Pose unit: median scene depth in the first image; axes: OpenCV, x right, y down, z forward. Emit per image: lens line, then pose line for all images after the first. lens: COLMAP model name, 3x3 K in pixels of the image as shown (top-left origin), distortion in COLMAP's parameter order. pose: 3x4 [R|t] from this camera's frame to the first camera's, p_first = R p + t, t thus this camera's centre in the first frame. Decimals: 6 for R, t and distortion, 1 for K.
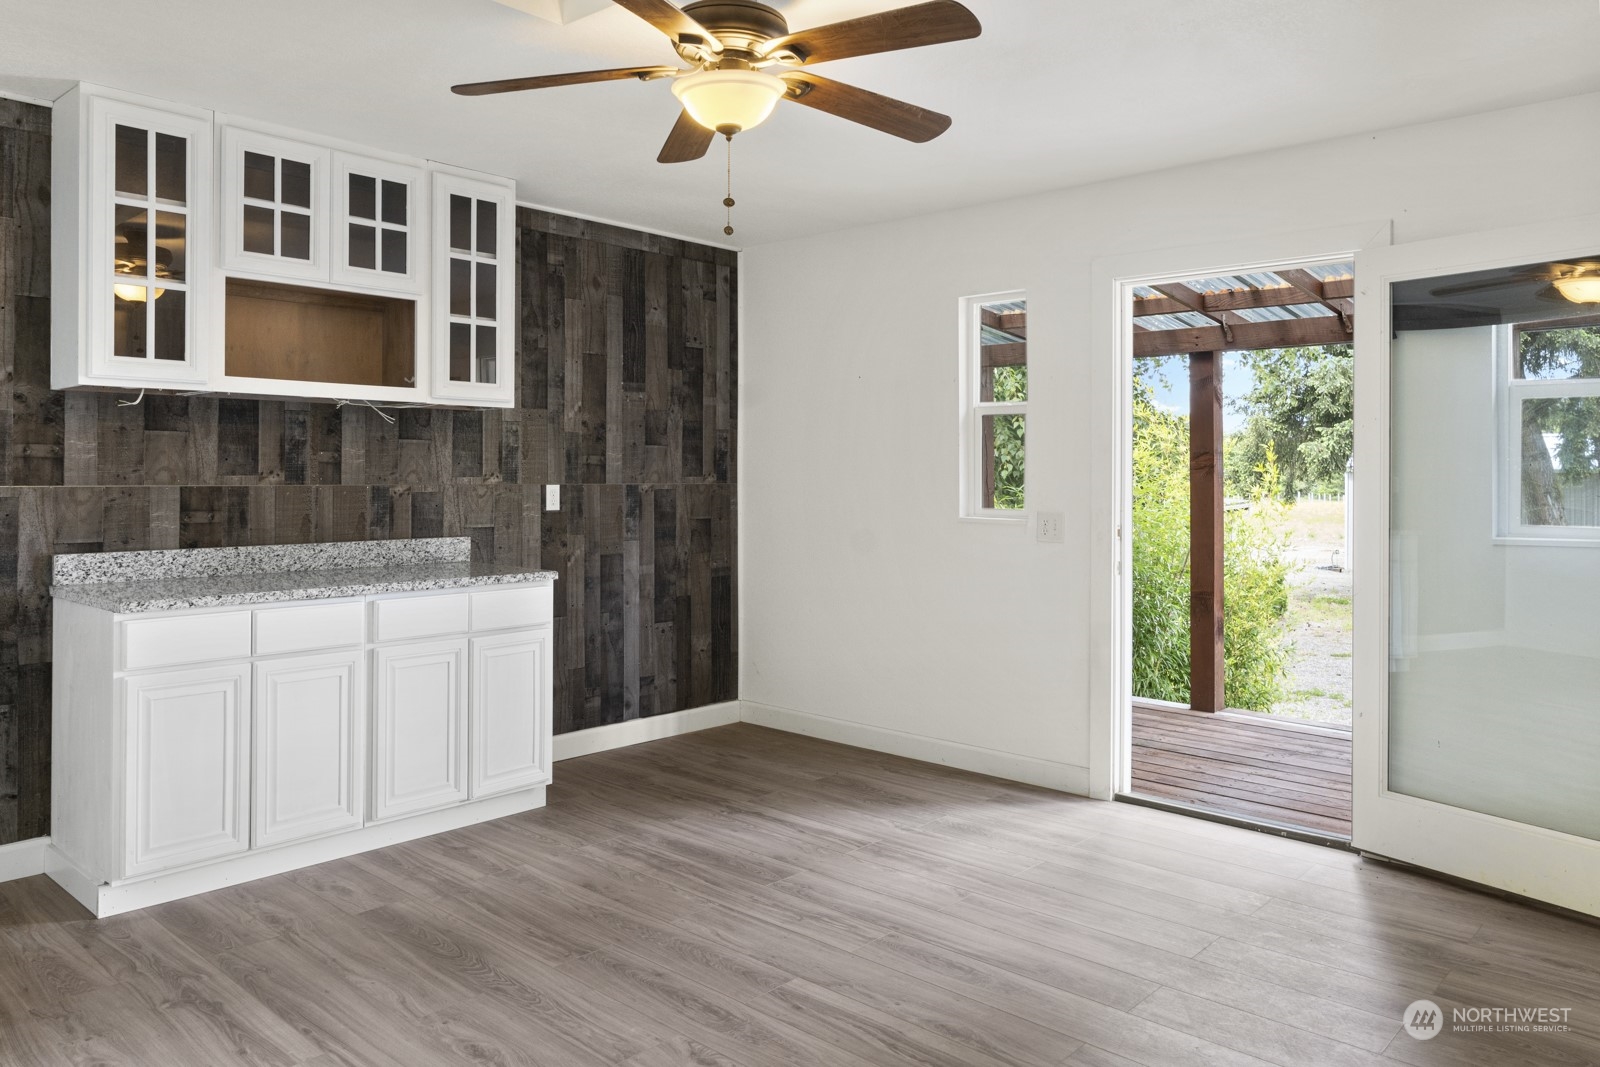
lens RADIAL K [[1068.9, 0, 789.4], [0, 1068.9, 490.5], [0, 0, 1]] dist [-0.008531, -0.002433]
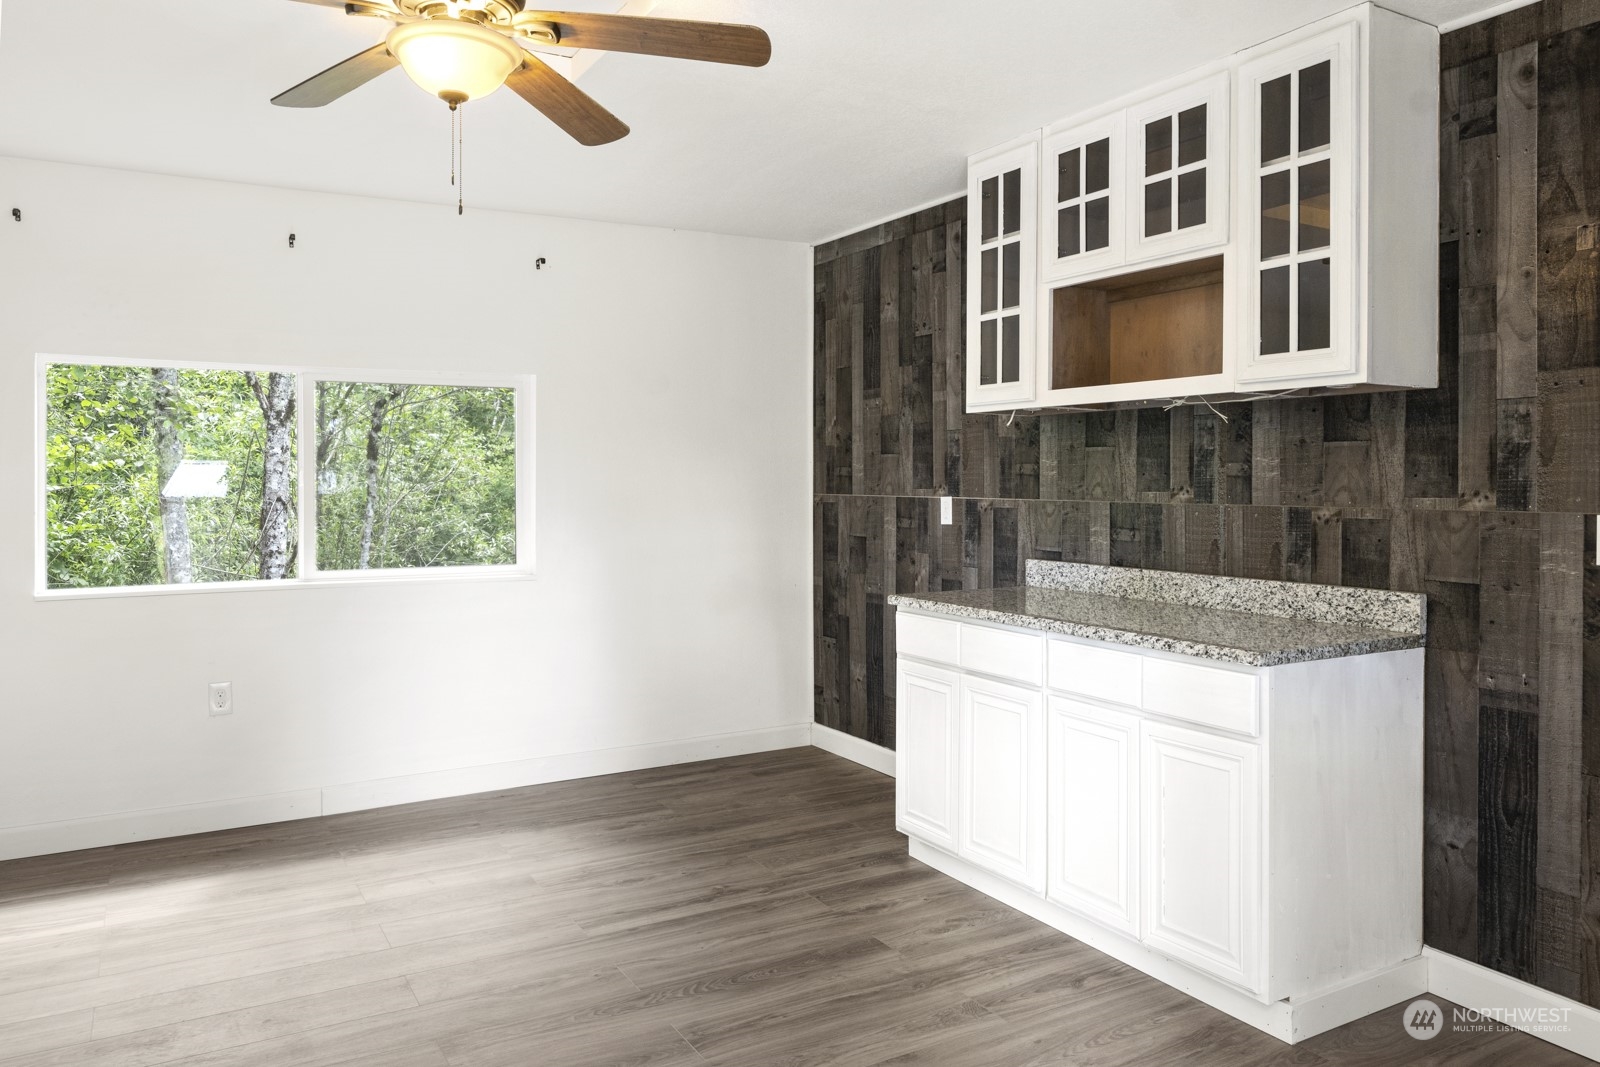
lens RADIAL K [[1068.9, 0, 789.4], [0, 1068.9, 490.5], [0, 0, 1]] dist [-0.008531, -0.002433]
pose [[-0.247107, -0.005045, -0.968975, 0.442163], [-0.030767, 0.999523, 0.002643, -0.007920], [0.968500, 0.030466, -0.247144, 0.914291]]
